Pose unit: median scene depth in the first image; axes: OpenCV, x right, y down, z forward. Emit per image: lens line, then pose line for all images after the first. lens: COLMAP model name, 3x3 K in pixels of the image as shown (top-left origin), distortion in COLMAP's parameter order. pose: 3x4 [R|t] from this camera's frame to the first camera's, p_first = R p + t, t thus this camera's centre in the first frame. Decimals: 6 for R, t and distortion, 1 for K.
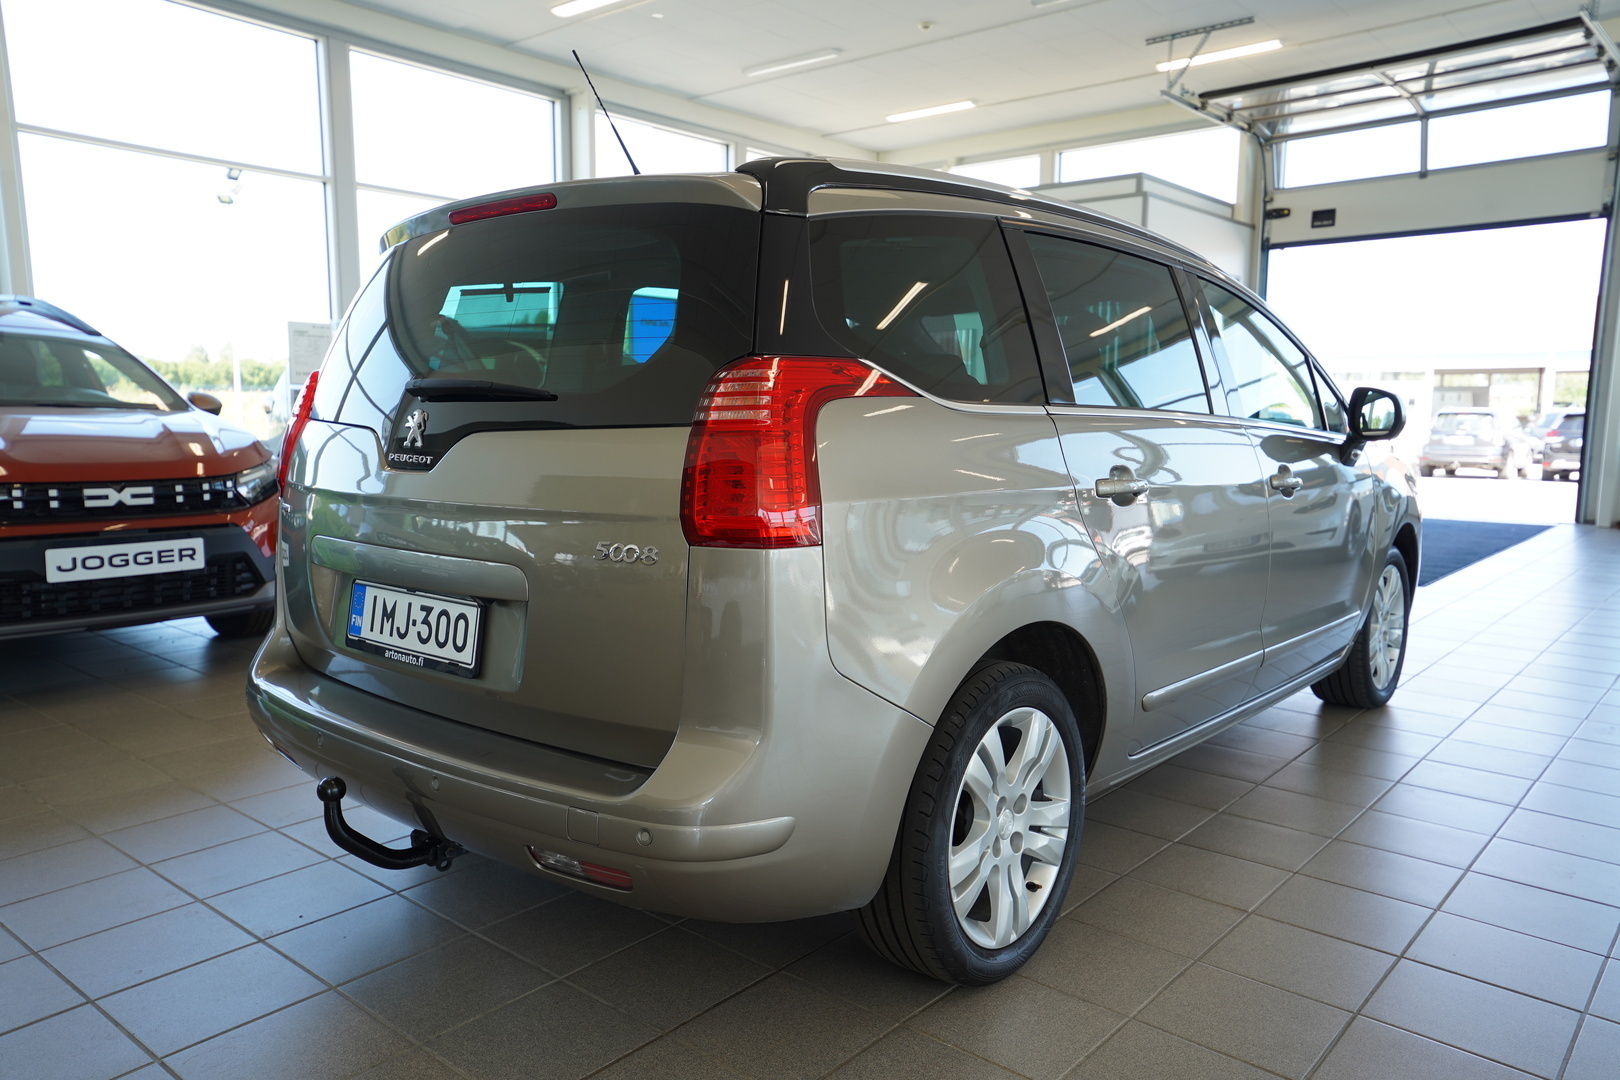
lens RADIAL K [[1155.9, 0, 819.9], [0, 1155.9, 556.3], [0, 0, 1]] dist [0.076406, 0.005750]
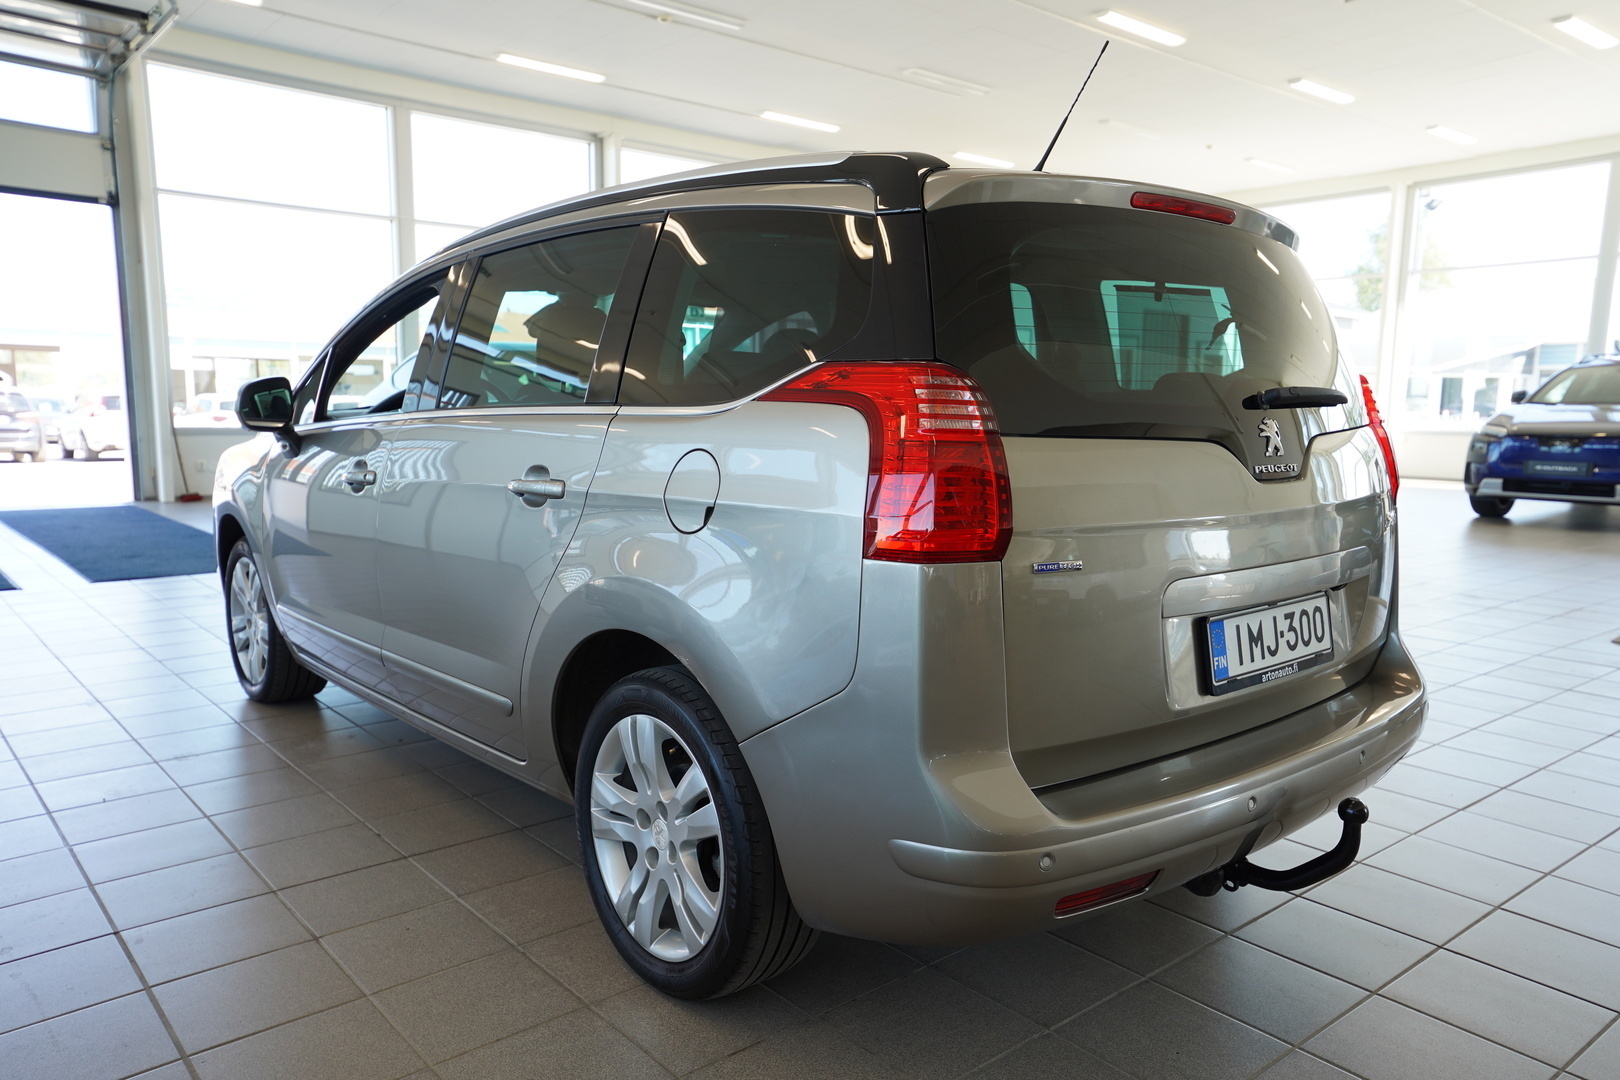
lens RADIAL K [[1155.9, 0, 820.2], [0, 1155.9, 535.0], [0, 0, 1]] dist [0.076406, 0.005750]
pose [[0.147815, -0.126752, 0.980859, -1.339311], [0.122371, 0.986477, 0.109037, -0.178096], [-0.981415, 0.103911, 0.161327, 1.191097]]
